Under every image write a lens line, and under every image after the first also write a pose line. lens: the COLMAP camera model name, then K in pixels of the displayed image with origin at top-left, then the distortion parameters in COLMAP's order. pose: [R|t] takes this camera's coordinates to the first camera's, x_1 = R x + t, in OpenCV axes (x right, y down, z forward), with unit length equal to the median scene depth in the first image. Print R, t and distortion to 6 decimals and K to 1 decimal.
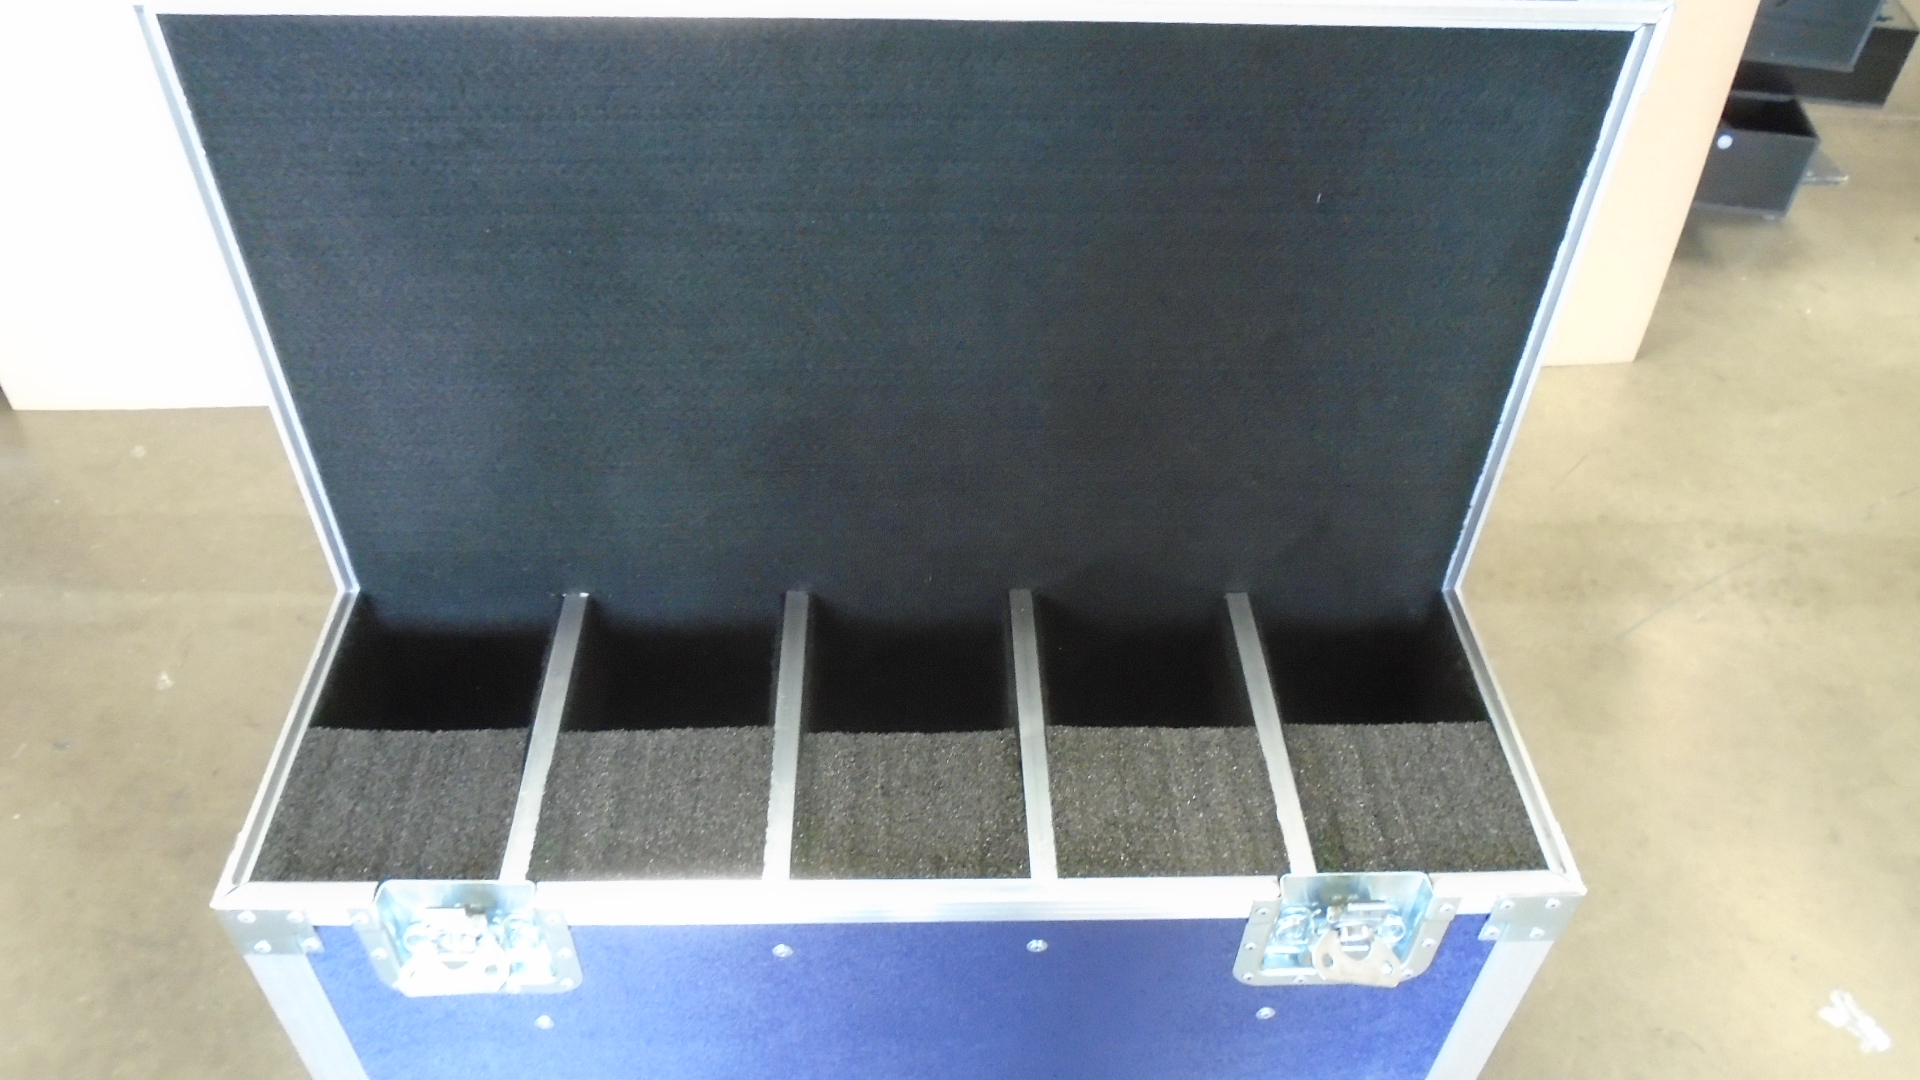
lens RADIAL K [[1456.1, 0, 952.2], [0, 1456.1, 534.3], [0, 0, 1]] dist [-0.023420, 0.011084]
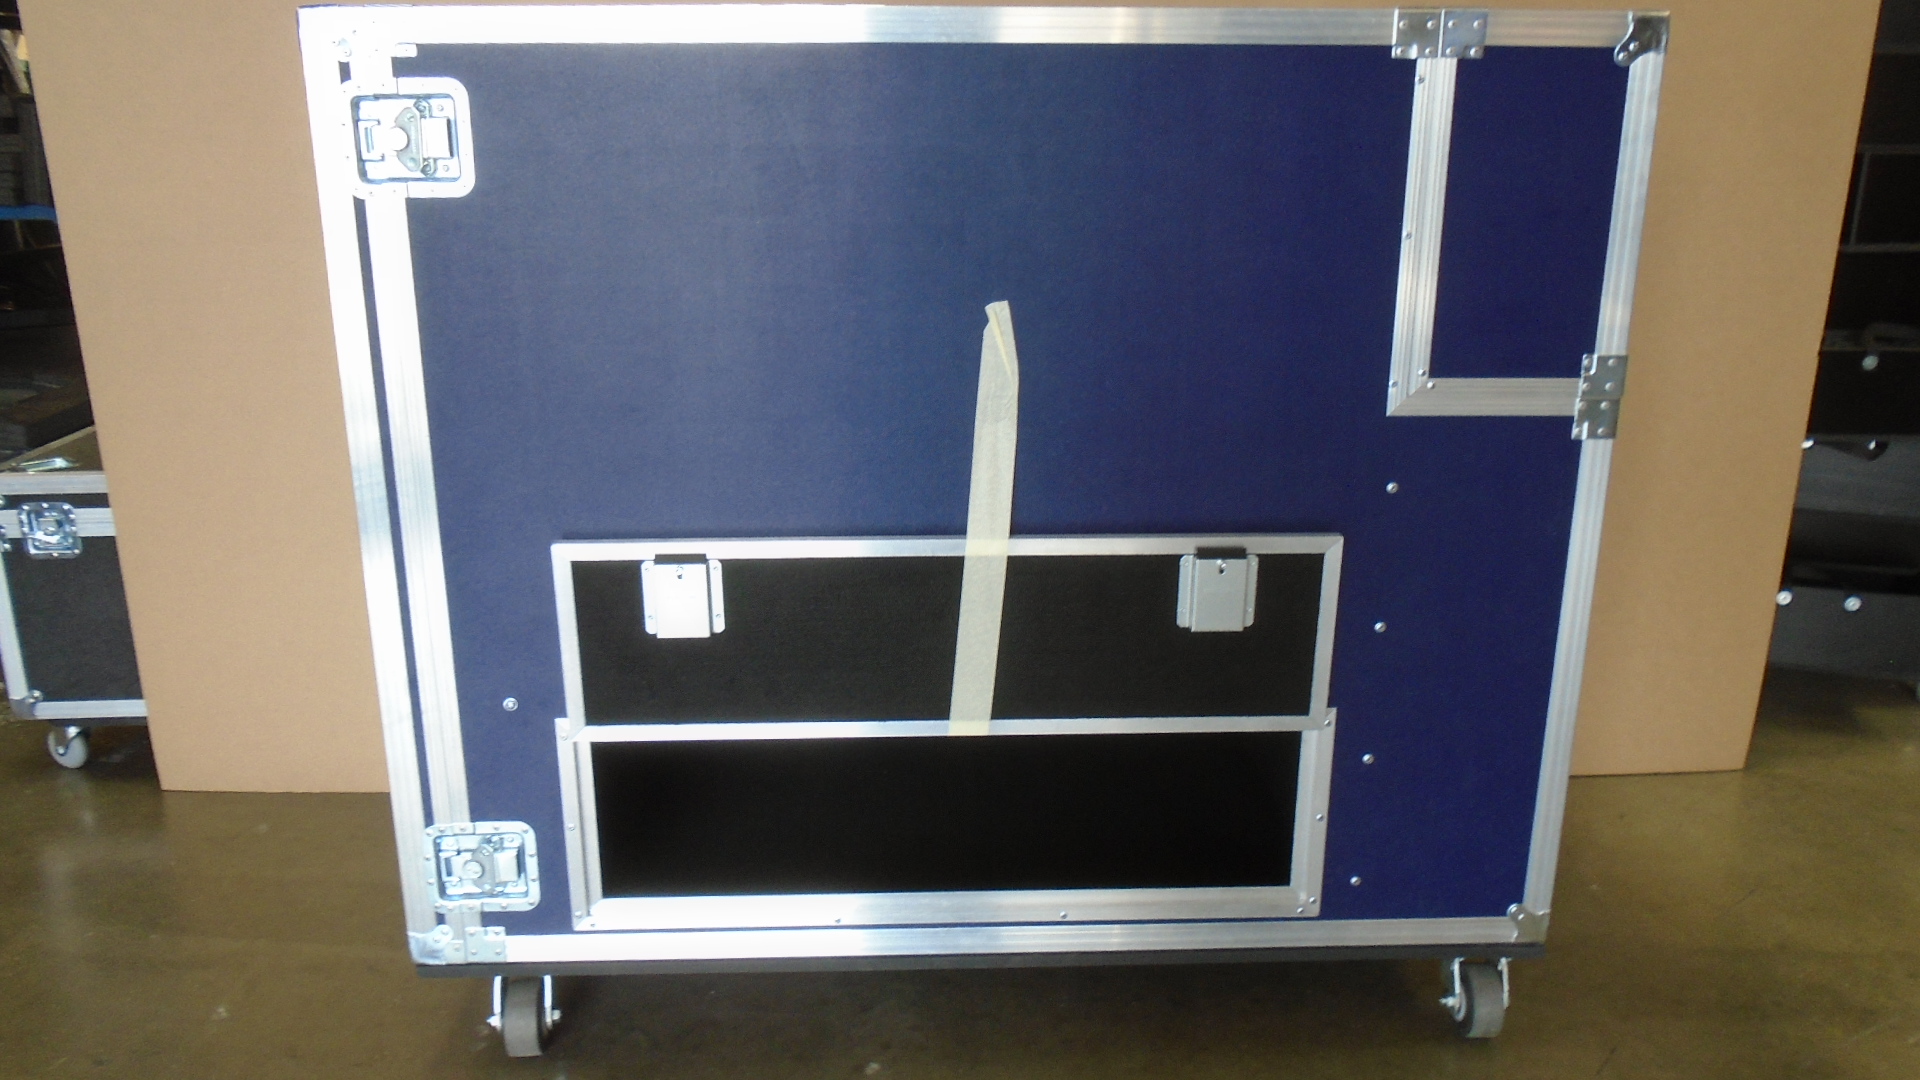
lens RADIAL K [[1456.1, 0, 972.3], [0, 1456.1, 540.7], [0, 0, 1]] dist [-0.023420, 0.011084]
pose [[0.994158, 0.004551, -0.107835, 0.129211], [-0.051478, 0.898140, -0.436686, 0.487517], [0.094863, 0.439686, 0.893128, 0.109031]]
